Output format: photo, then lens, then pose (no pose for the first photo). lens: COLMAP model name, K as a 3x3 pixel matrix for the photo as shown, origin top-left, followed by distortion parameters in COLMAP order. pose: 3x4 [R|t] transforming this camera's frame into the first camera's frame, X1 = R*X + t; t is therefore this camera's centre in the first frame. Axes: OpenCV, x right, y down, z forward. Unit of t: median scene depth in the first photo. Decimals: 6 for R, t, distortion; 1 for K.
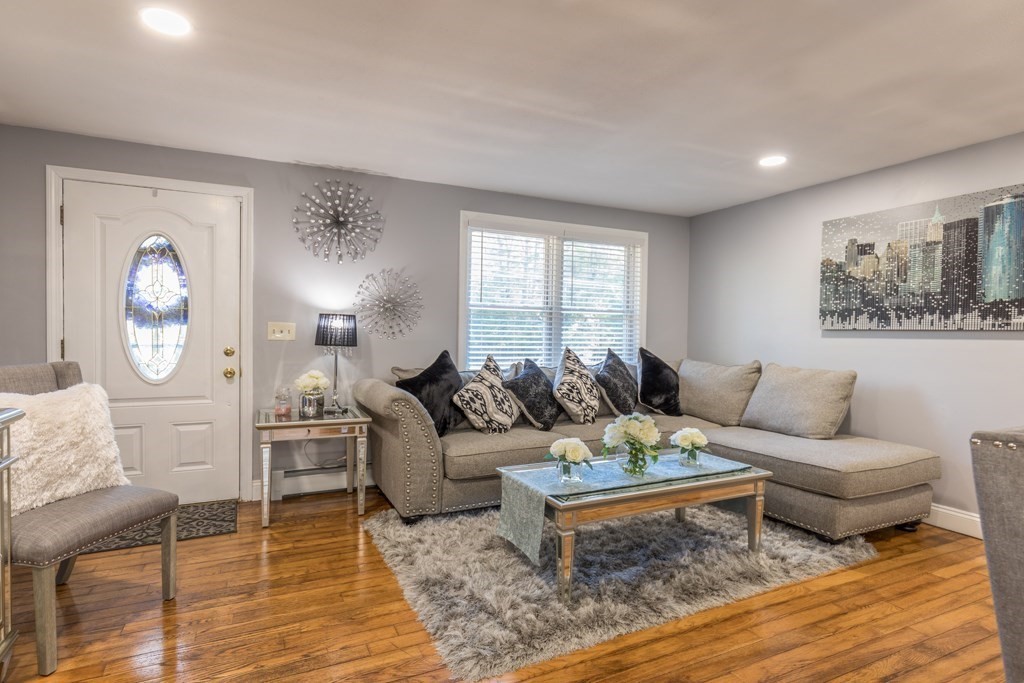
lens RADIAL K [[545.4, 0, 503.8], [0, 545.4, 337.0], [0, 0, 1]] dist [0.000608, -0.000977]
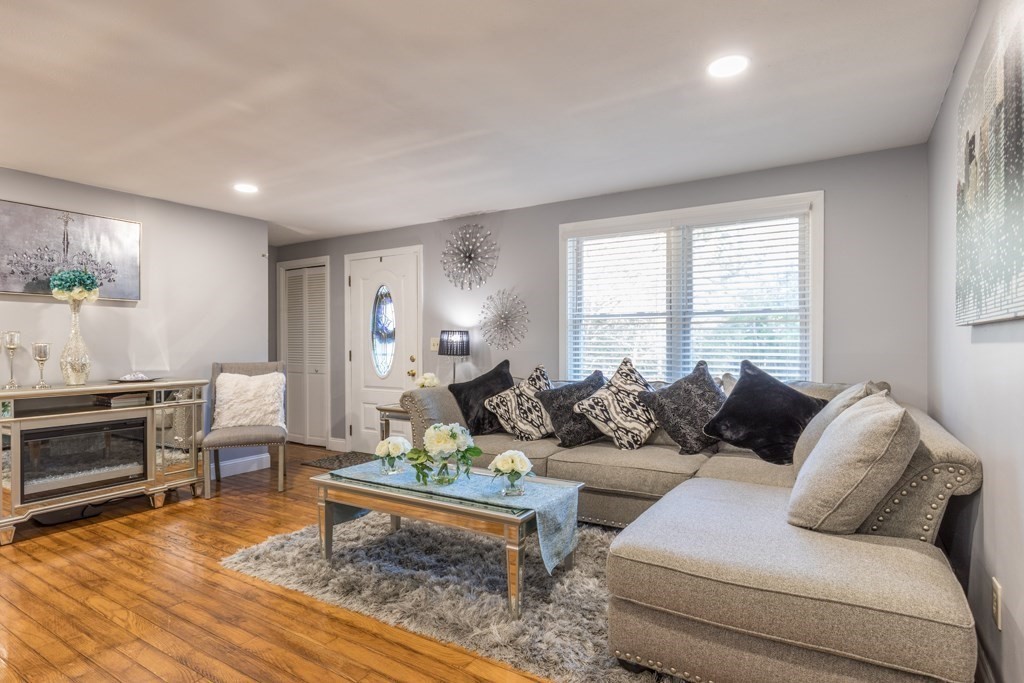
lens RADIAL K [[545.4, 0, 502.5], [0, 545.4, 348.5], [0, 0, 1]] dist [0.000608, -0.000977]
pose [[0.523292, -0.006776, -0.852127, 0.835846], [0.001696, 0.999975, -0.006910, 0.009190], [0.852152, 0.002171, 0.523290, 0.420685]]
